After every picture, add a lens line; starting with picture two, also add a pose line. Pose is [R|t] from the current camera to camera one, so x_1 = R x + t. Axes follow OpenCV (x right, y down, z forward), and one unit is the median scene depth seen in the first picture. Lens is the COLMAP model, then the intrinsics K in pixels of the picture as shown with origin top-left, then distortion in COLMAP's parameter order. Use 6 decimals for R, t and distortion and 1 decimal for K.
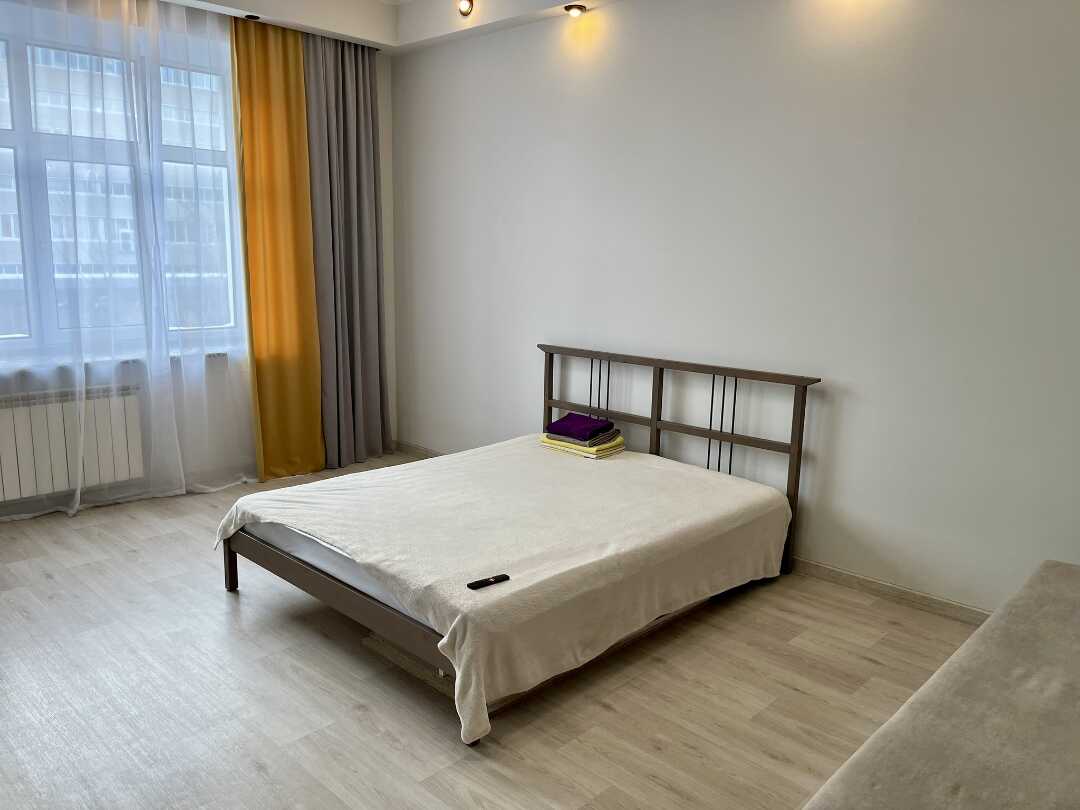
lens RADIAL K [[819.5, 0, 540.0], [0, 819.5, 405.0], [0, 0, 1]] dist [0.089538, -0.116692]
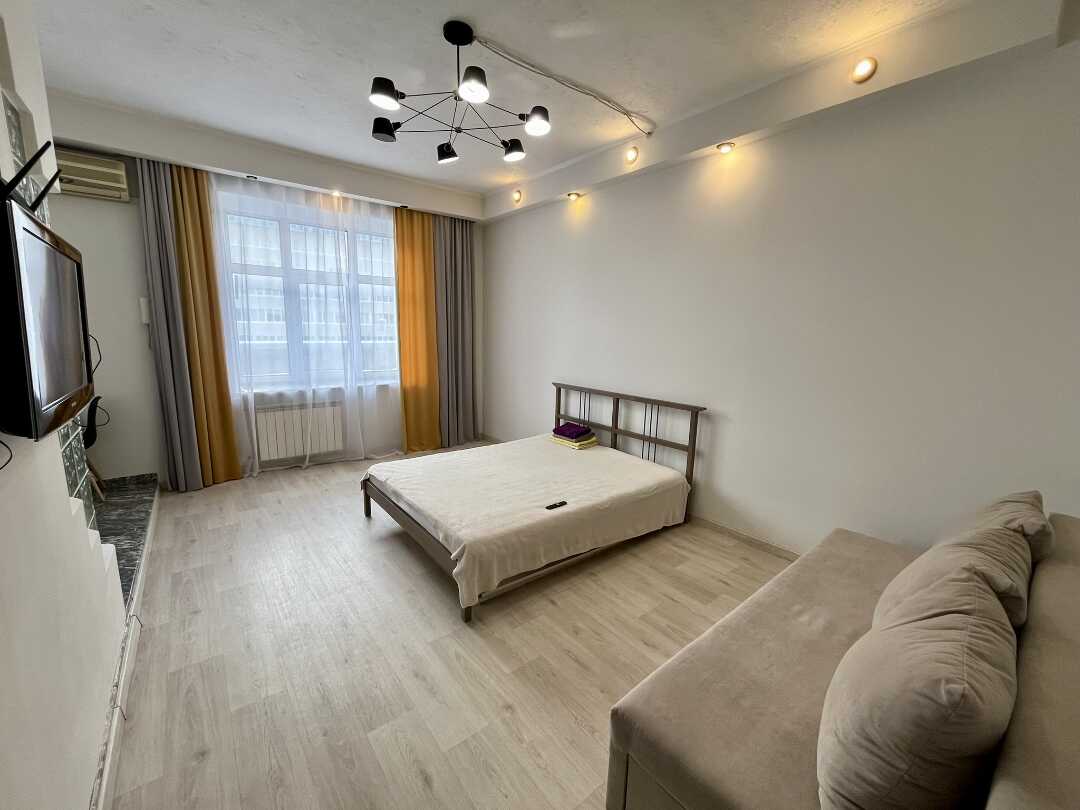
lens RADIAL K [[439.1, 0, 540.0], [0, 439.1, 404.3], [0, 0, 1]] dist [-0.000464, -0.000090]
pose [[0.992079, 0.023684, -0.123364, 0.099110], [-0.025615, 0.999573, -0.014095, -0.014983], [0.122978, 0.017143, 0.992261, 0.069502]]
